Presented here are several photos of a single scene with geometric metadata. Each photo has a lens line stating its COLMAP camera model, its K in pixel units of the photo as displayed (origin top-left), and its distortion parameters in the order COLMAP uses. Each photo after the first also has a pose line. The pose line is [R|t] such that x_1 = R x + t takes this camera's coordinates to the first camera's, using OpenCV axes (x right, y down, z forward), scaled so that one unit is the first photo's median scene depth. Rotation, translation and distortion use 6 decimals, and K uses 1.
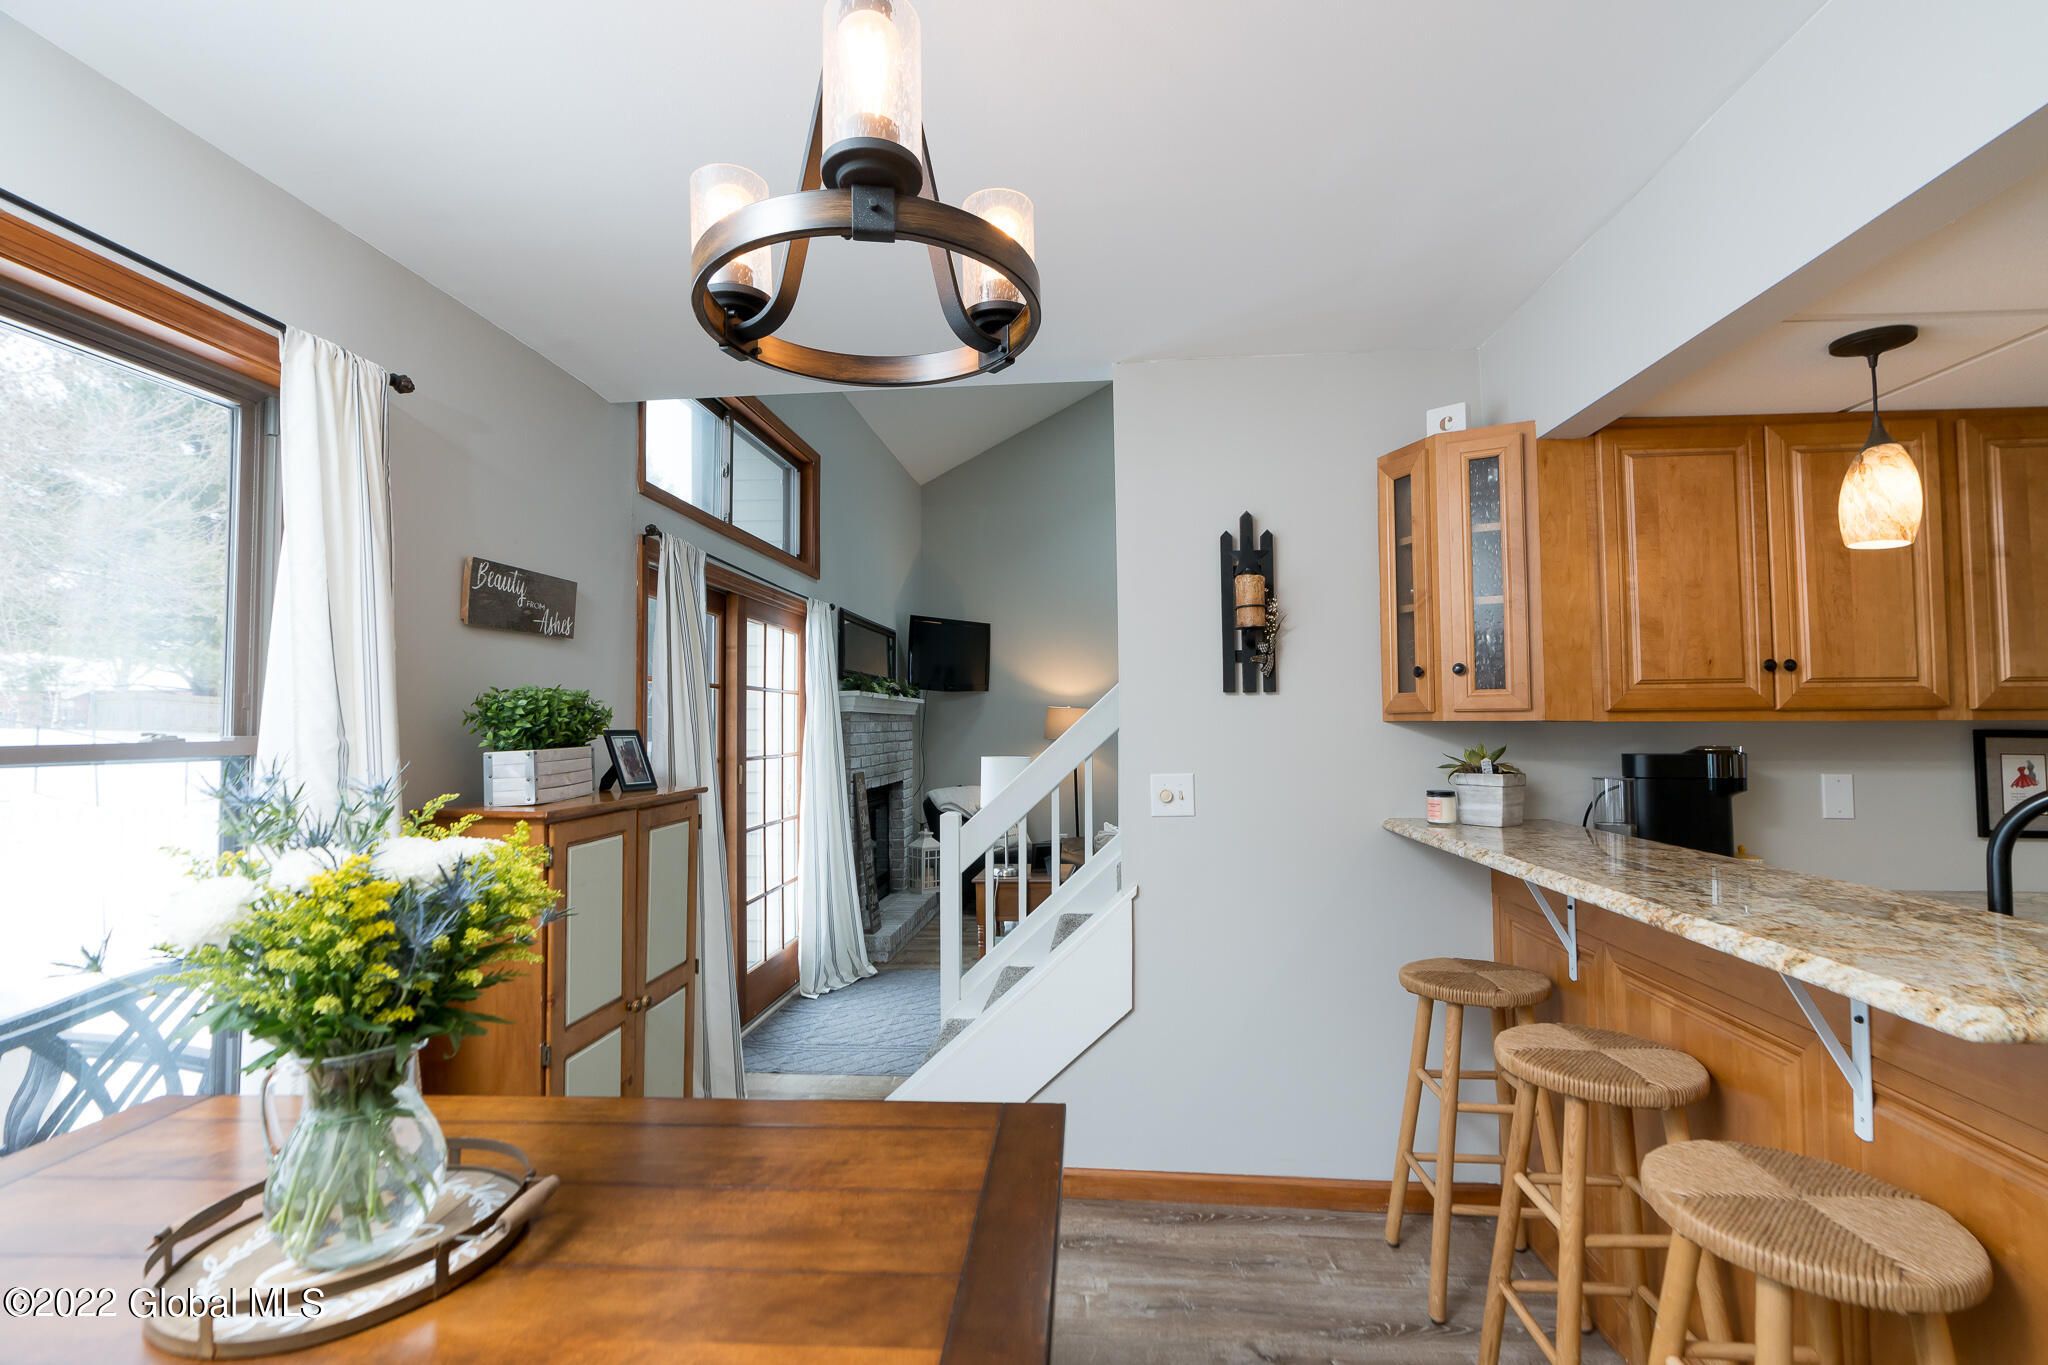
lens RADIAL K [[907.6, 0, 1033.5], [0, 907.6, 685.2], [0, 0, 1]] dist [0.000428, -0.000130]
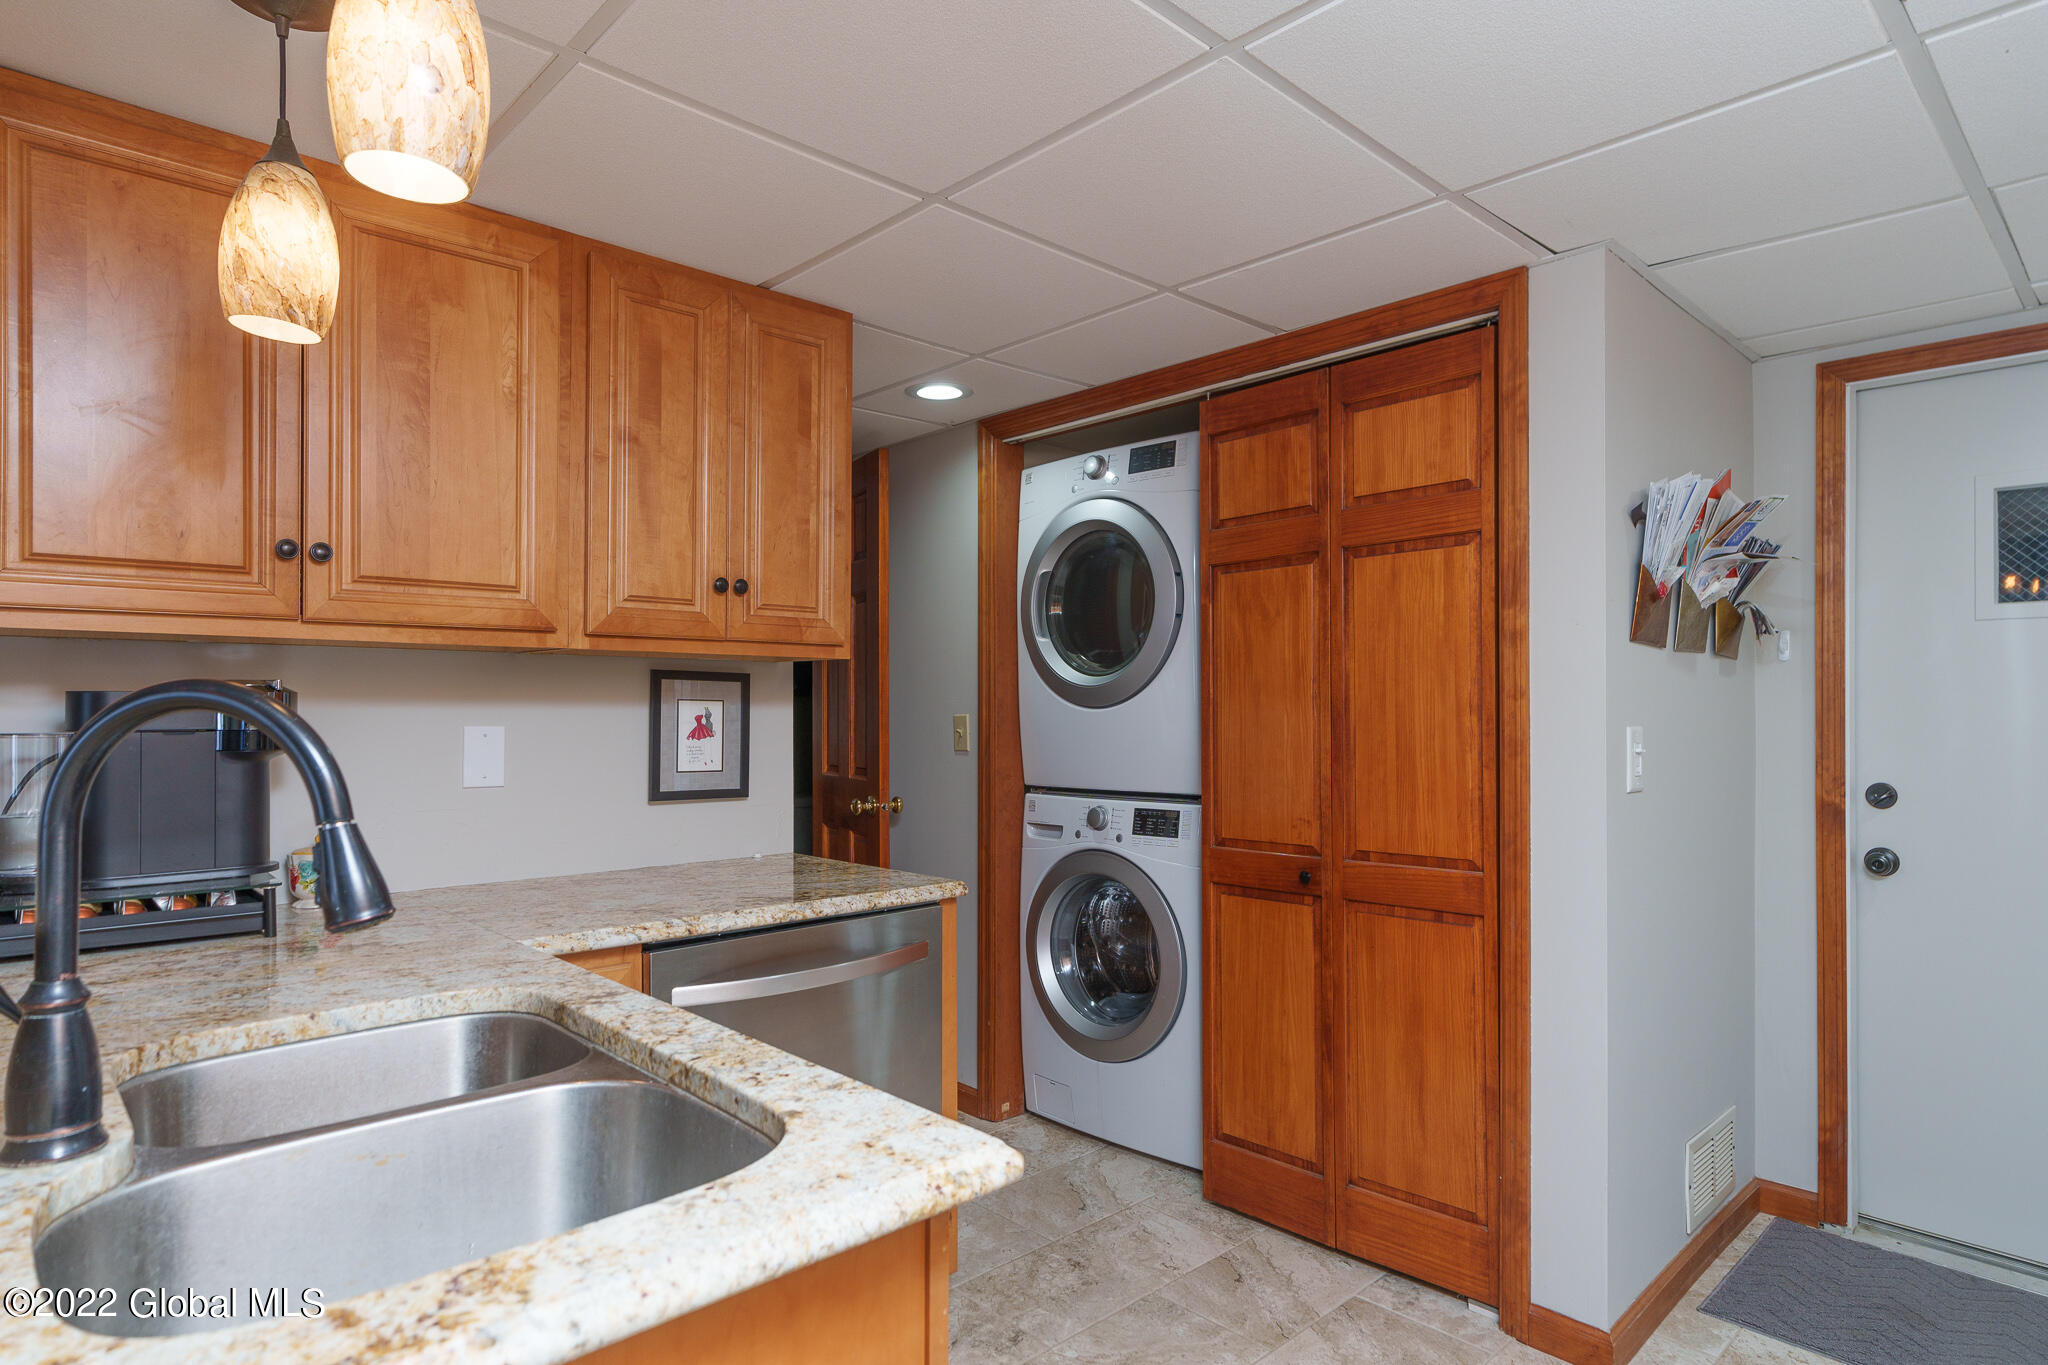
lens RADIAL K [[1130.5, 0, 1020.1], [0, 1130.5, 699.6], [0, 0, 1]] dist [-0.001849, 0.000703]
pose [[0.674836, 0.011999, 0.737870, 0.565450], [-0.038980, 0.999052, 0.019403, 0.047693], [-0.736937, -0.041856, 0.674664, 0.084524]]
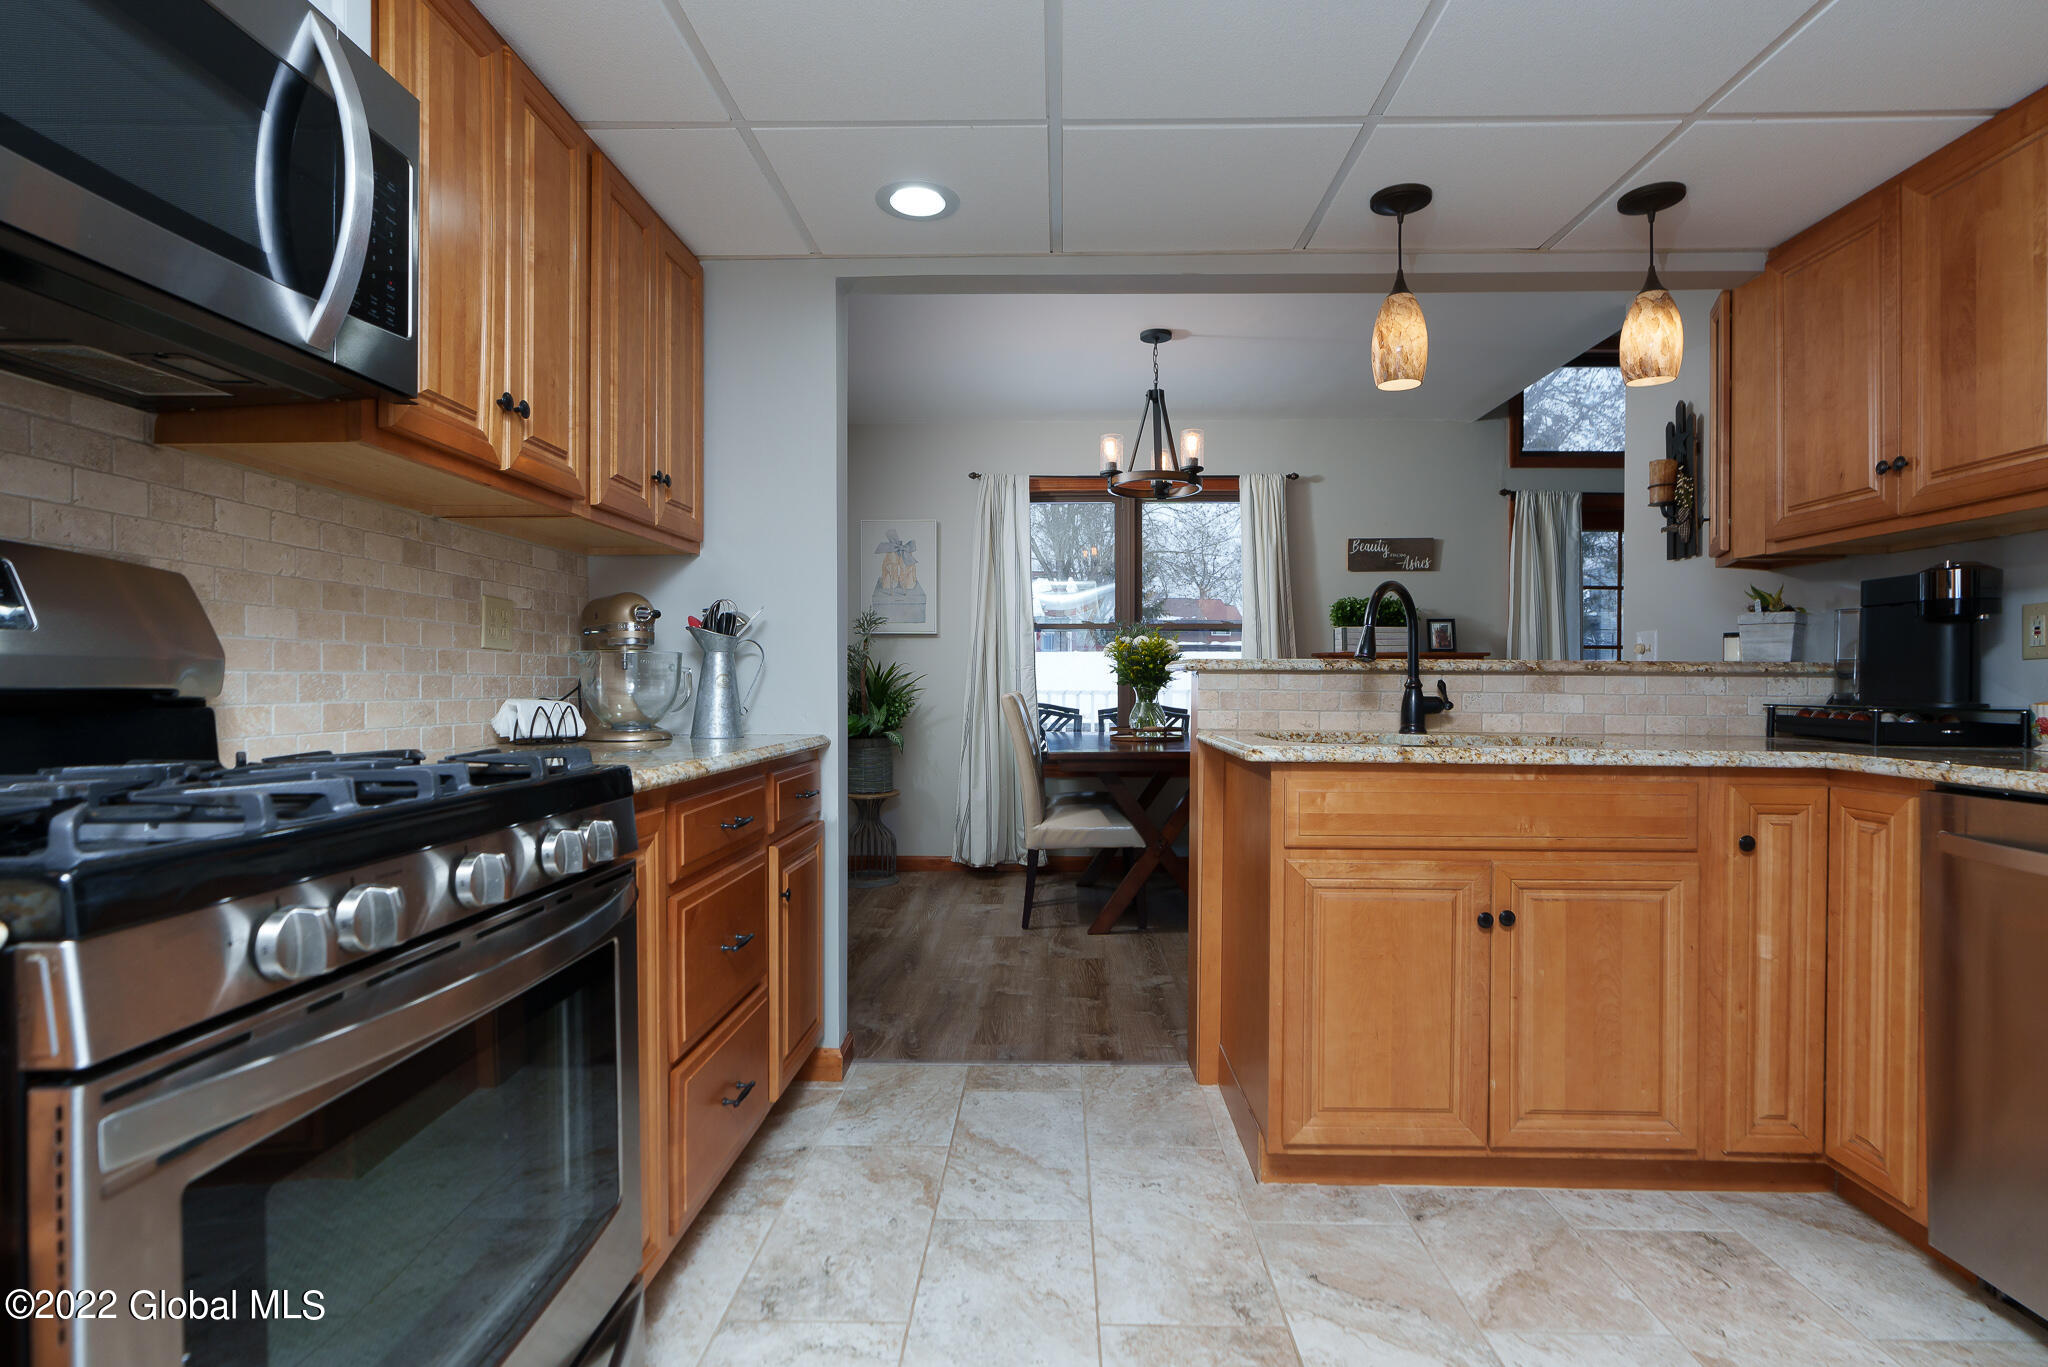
lens RADIAL K [[1000.5, 0, 1024.0], [0, 1000.5, 683.5], [0, 0, 1]] dist [-0.003769, -0.000902]
pose [[0.047537, 0.010918, -0.998810, 1.710605], [0.039605, 0.999133, 0.012806, 0.139357], [0.998084, -0.040167, 0.047064, 0.116093]]
